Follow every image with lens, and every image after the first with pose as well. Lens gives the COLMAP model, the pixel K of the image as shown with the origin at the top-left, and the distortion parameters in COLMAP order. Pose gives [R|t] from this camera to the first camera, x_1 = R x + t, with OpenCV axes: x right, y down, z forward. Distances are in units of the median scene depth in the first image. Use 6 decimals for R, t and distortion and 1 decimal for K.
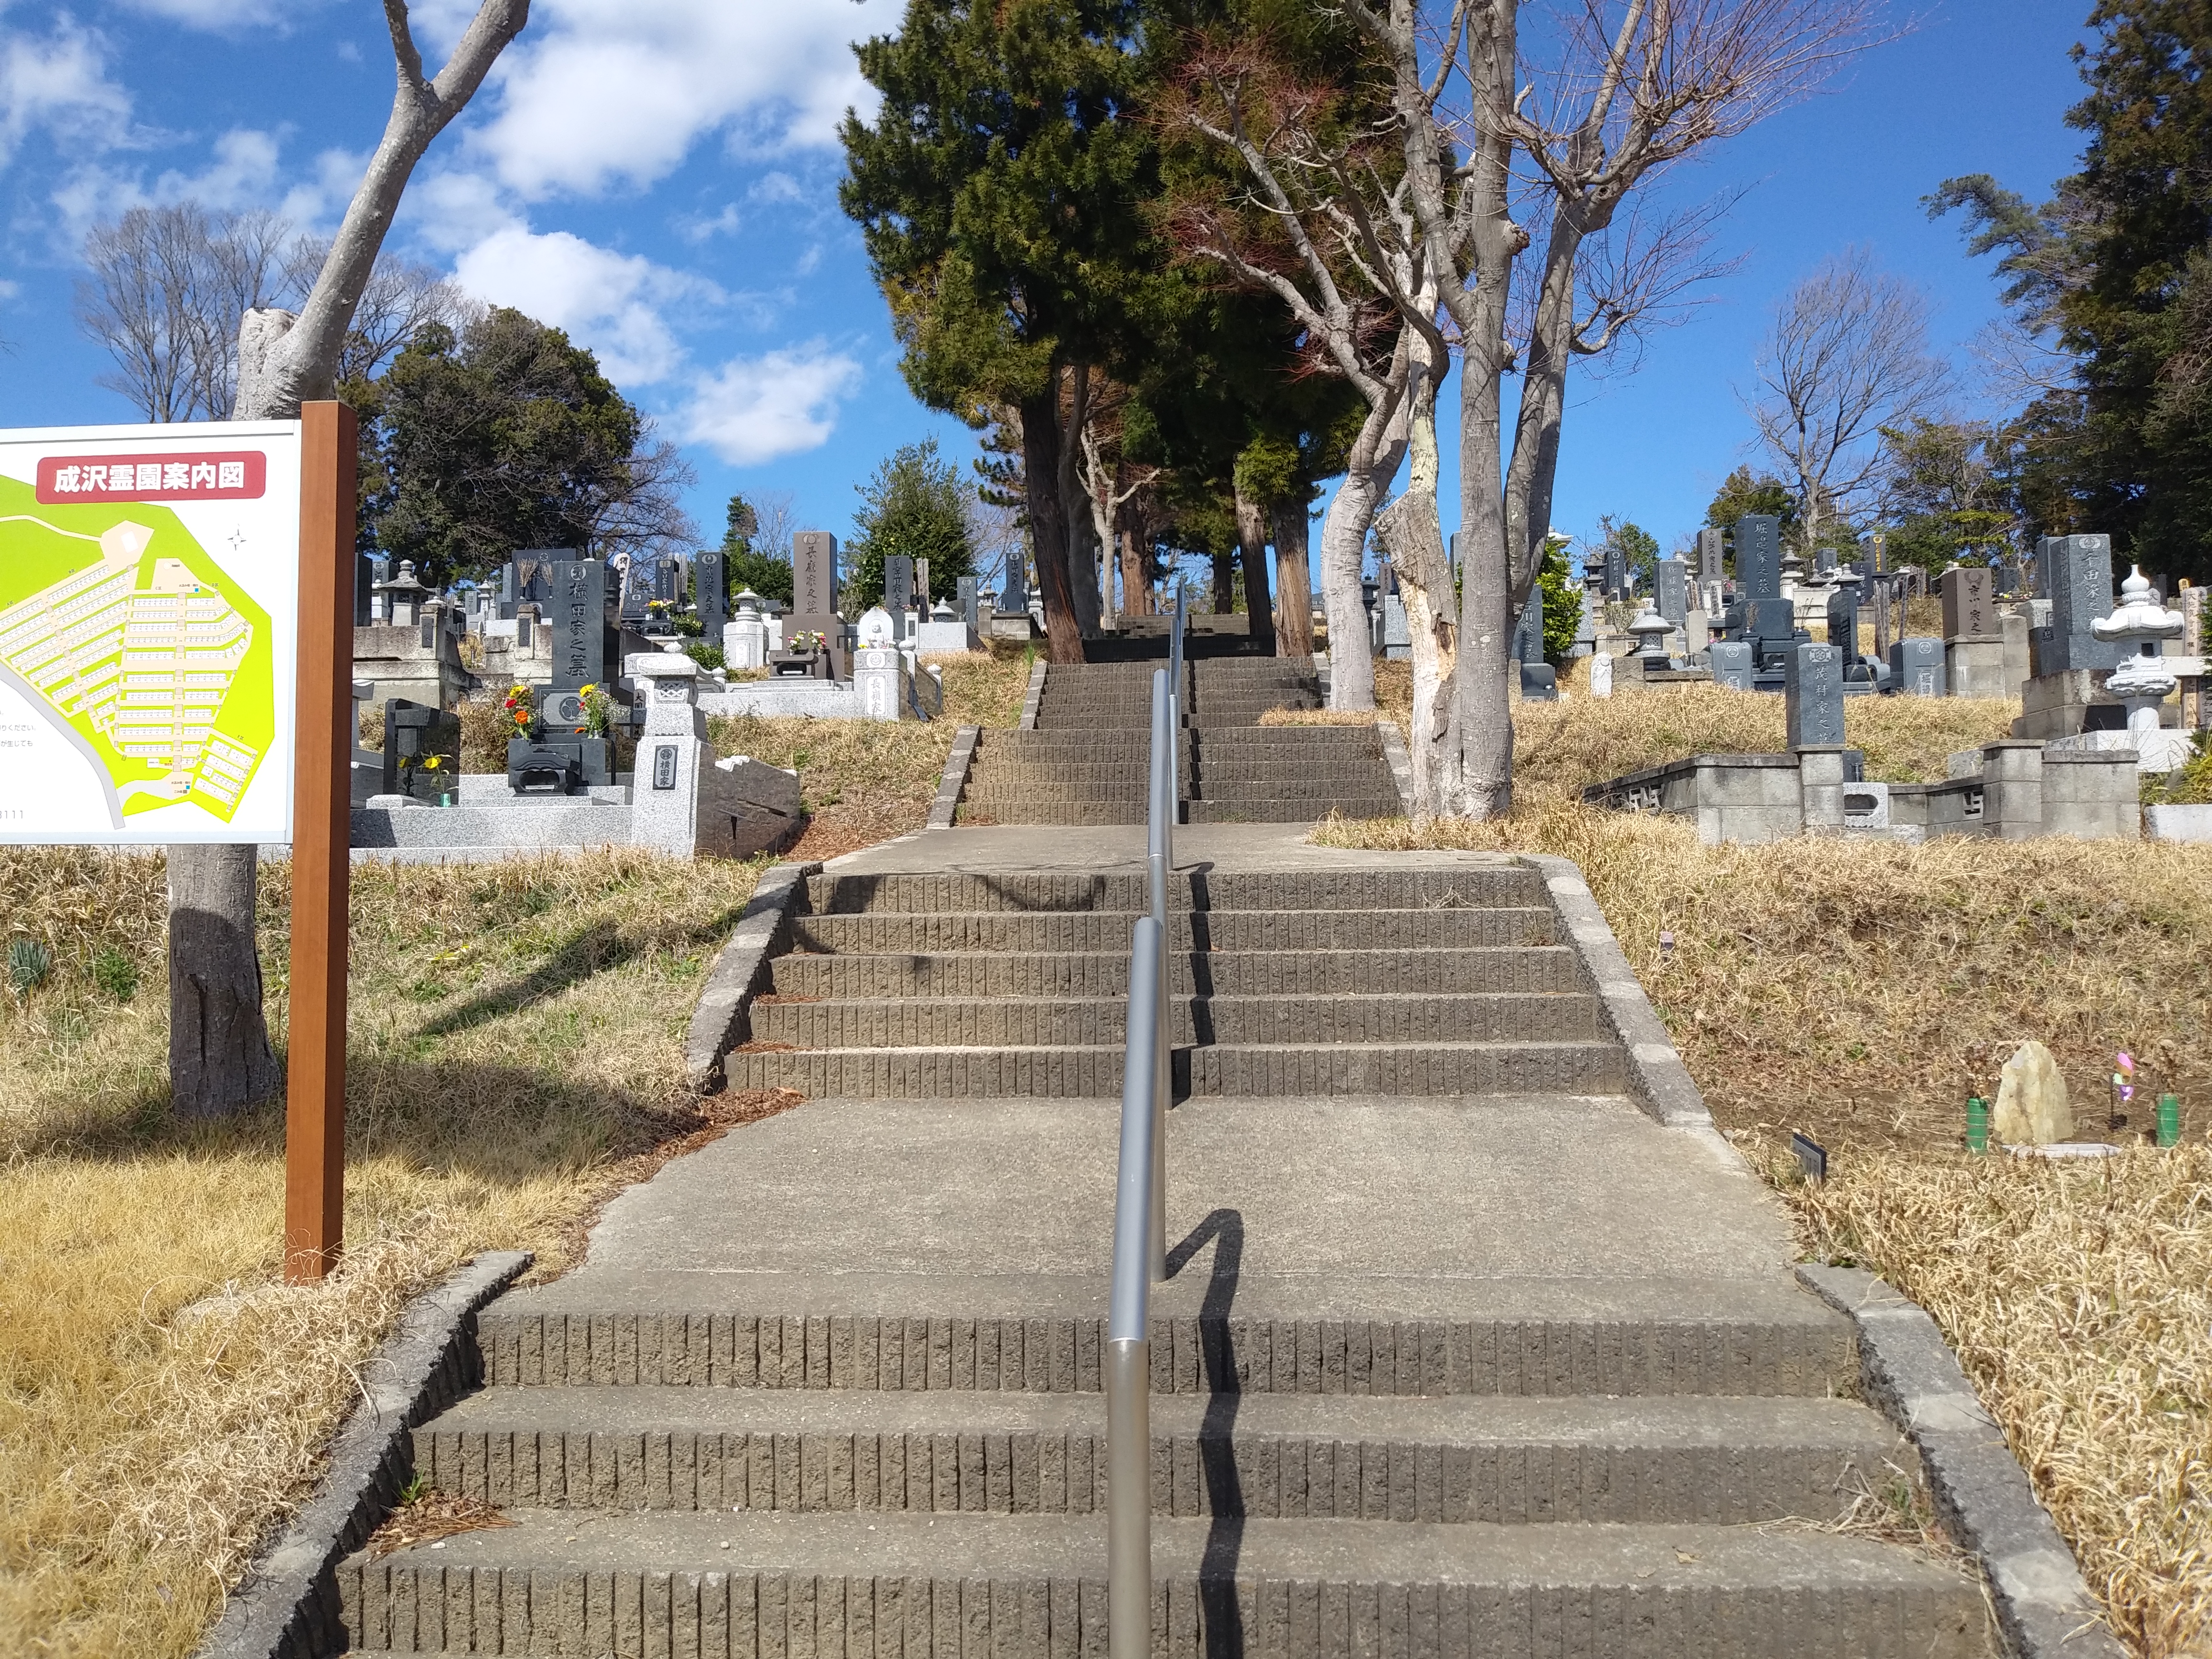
lens RADIAL K [[1775.8, 0, 1106.5], [0, 1775.8, 829.7], [0, 0, 1]] dist [0.005127, -0.025716]
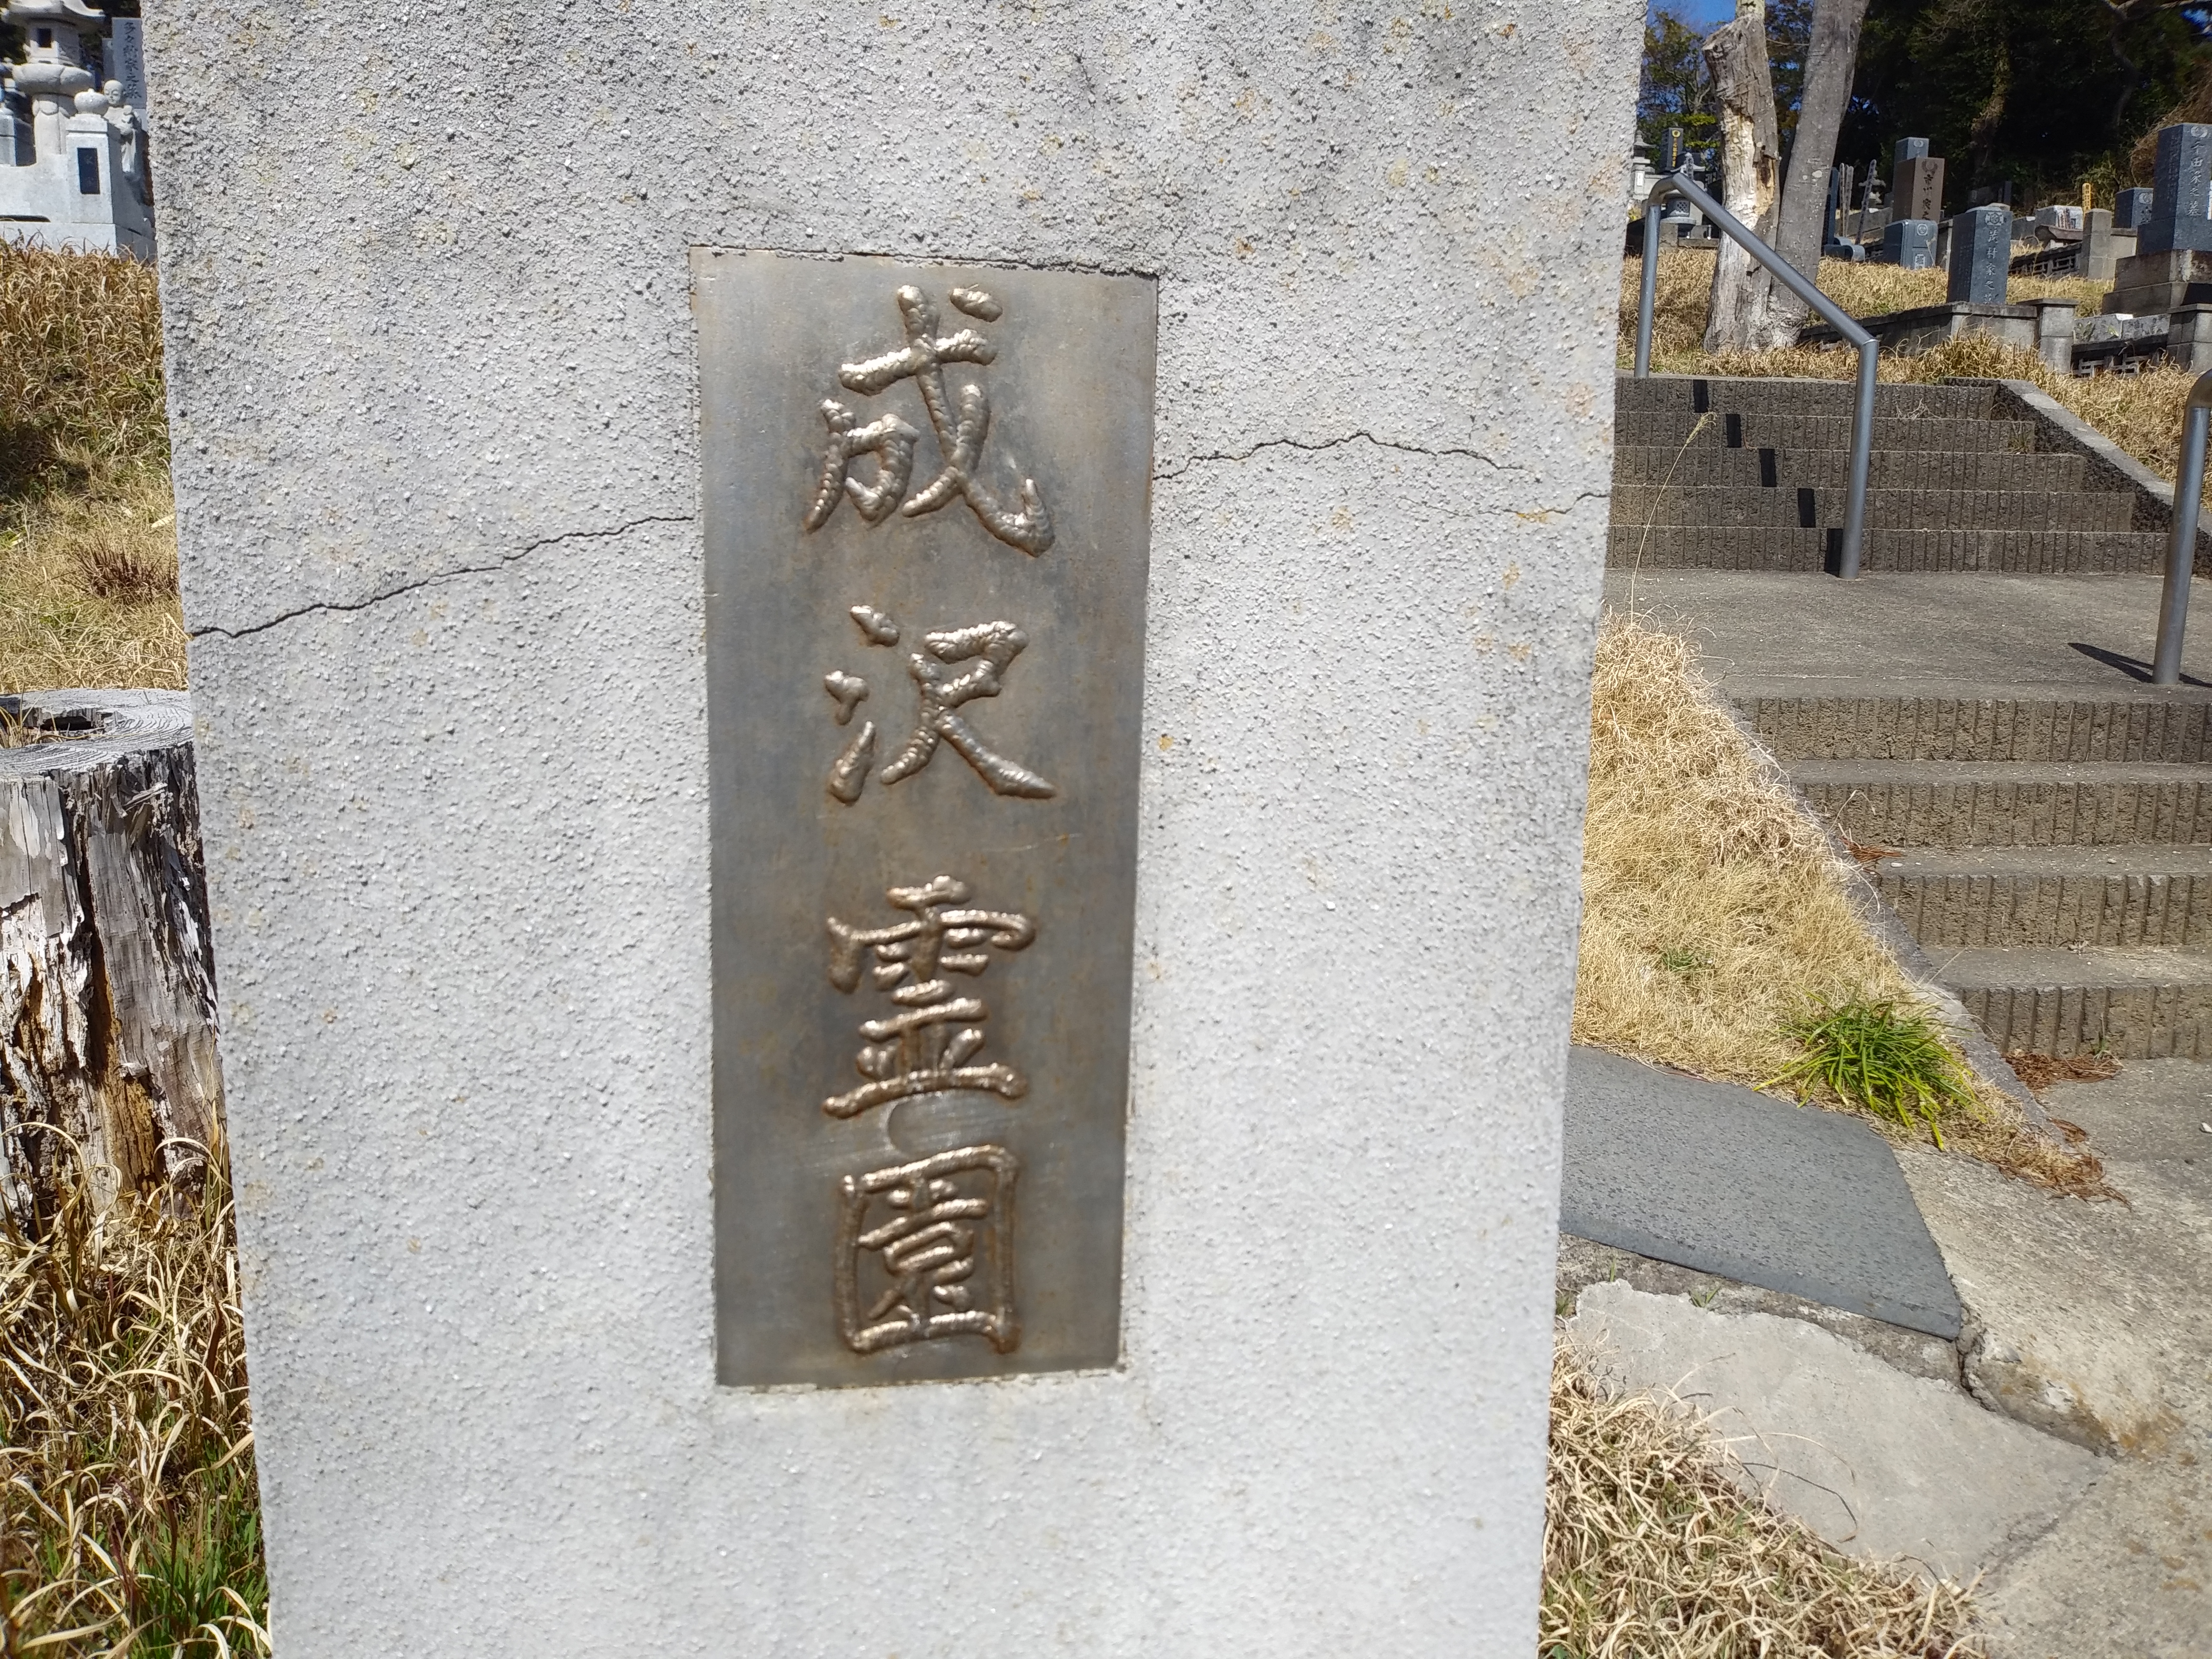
lens RADIAL K [[1775.8, 0, 1106.9], [0, 1775.8, 833.9], [0, 0, 1]] dist [0.005127, -0.025716]
pose [[0.979786, -0.007634, 0.199905, -0.973106], [-0.038215, 0.973728, 0.224487, 0.124259], [-0.196367, -0.227588, 0.953752, -0.001256]]
